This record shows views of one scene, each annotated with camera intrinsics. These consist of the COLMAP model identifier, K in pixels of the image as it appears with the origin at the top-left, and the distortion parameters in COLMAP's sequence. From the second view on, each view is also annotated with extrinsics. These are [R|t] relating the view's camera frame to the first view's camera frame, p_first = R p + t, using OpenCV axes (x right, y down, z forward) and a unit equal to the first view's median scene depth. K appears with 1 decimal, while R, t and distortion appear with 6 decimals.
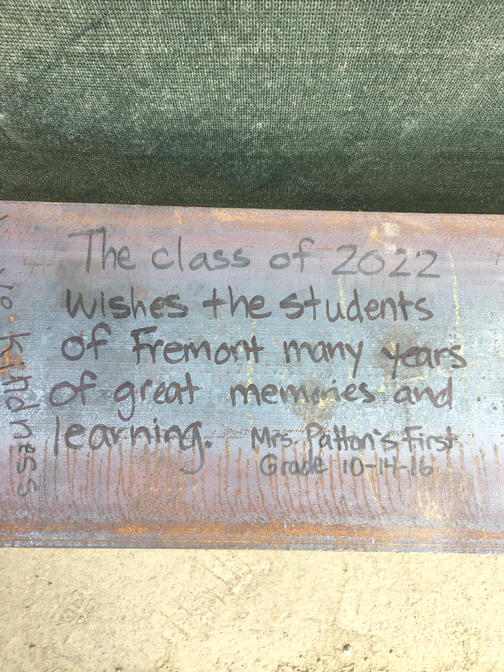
lens RADIAL K [[568.8, 0, 250.2], [0, 568.8, 338.2], [0, 0, 1]] dist [0.047489, -0.035526]
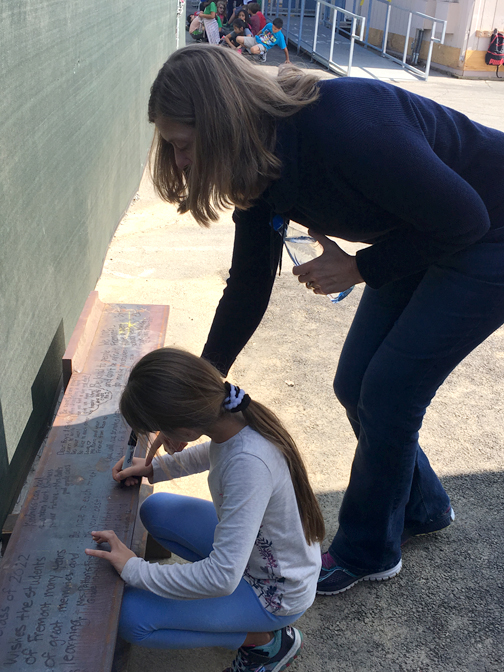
lens RADIAL K [[809.5, 0, 249.3], [0, 809.5, 334.8], [0, 0, 1]] dist [0.066329, 0.000000]
pose [[-0.045858, -0.439058, 0.897288, -2.768968], [0.965977, 0.209377, 0.151820, 0.091618], [-0.254529, 0.873722, 0.414518, -1.786695]]
